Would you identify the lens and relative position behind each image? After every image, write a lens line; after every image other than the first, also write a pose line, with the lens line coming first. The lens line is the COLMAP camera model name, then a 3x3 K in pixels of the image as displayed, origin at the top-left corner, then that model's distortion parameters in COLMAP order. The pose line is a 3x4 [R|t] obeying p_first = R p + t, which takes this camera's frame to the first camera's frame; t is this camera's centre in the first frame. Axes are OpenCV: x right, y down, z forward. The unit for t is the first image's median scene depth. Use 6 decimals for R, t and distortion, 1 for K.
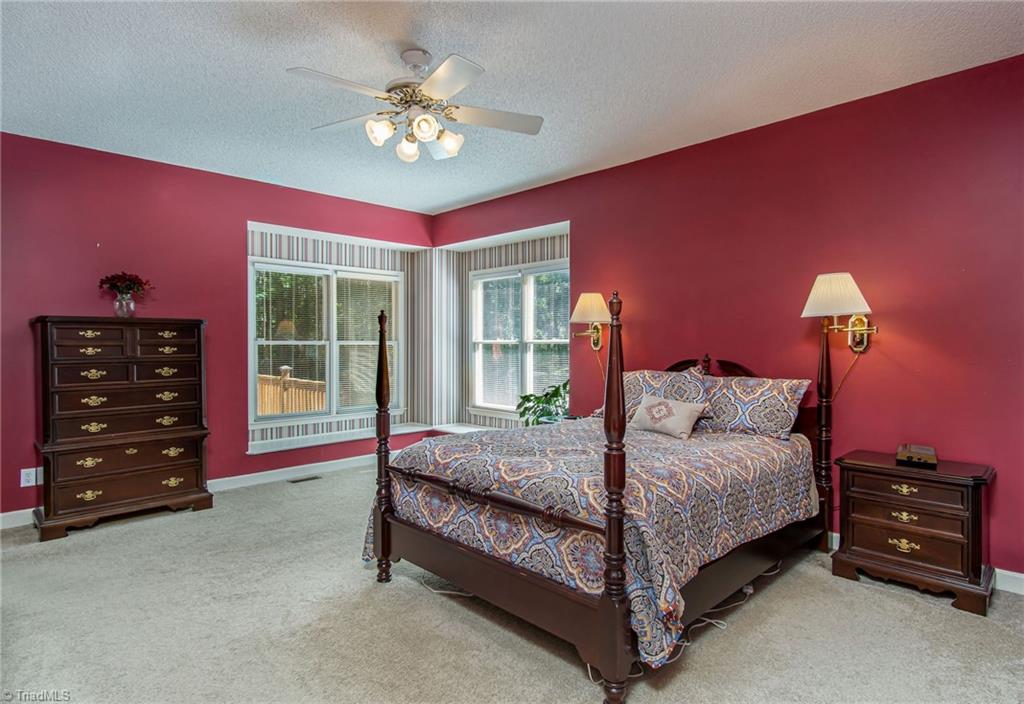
lens RADIAL K [[561.1, 0, 513.4], [0, 561.1, 348.6], [0, 0, 1]] dist [-0.000601, -0.000248]
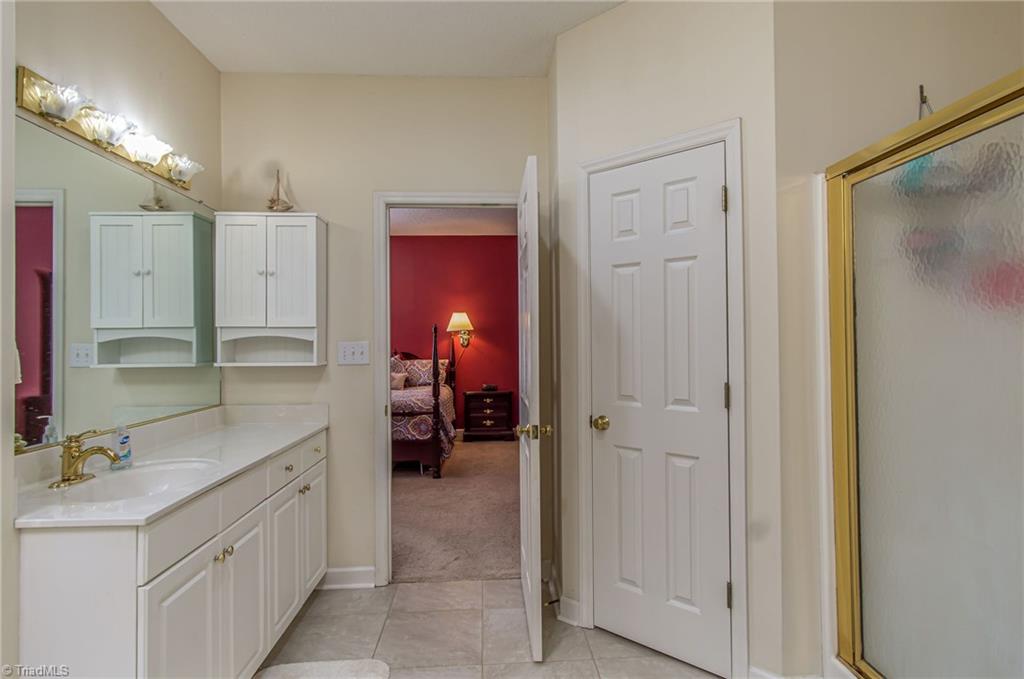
lens RADIAL K [[543.5, 0, 515.3], [0, 543.5, 336.4], [0, 0, 1]] dist [0.004268, 0.001681]
pose [[0.659613, 0.004418, 0.751592, -0.923218], [0.014265, 0.999729, -0.018395, 0.008119], [-0.751470, 0.022855, 0.659371, -0.617609]]
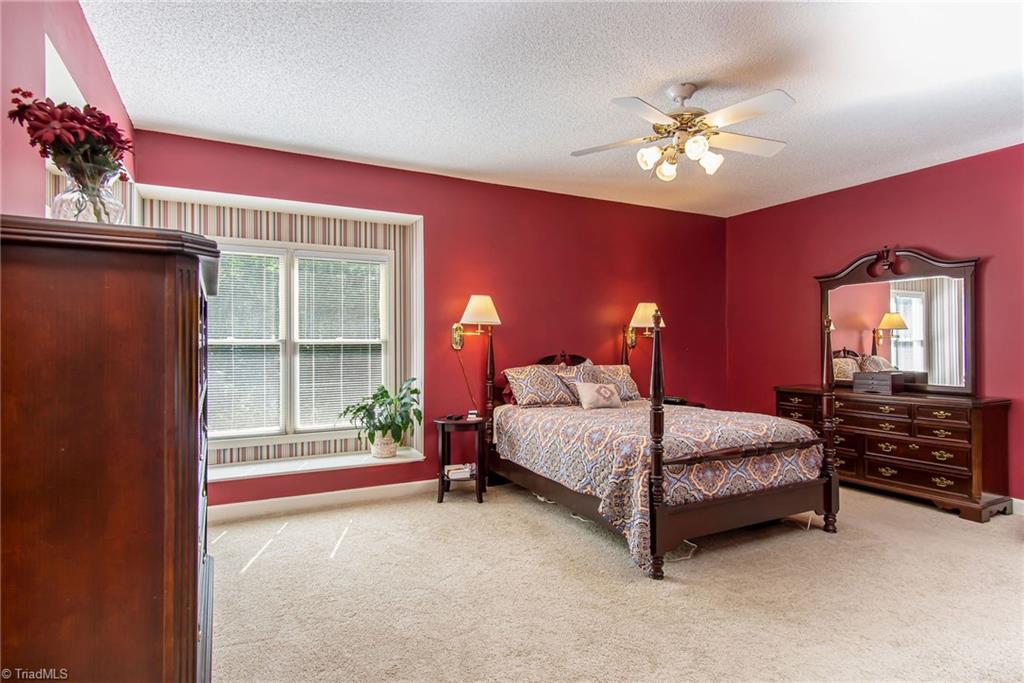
lens RADIAL K [[555.8, 0, 512.0], [0, 555.8, 341.5], [0, 0, 1]] dist [0.002737, 0.000548]
pose [[0.280356, -0.001355, 0.959895, -1.183100], [0.012020, 0.999926, -0.002100, -0.012878], [-0.959821, 0.012126, 0.280352, 0.898170]]
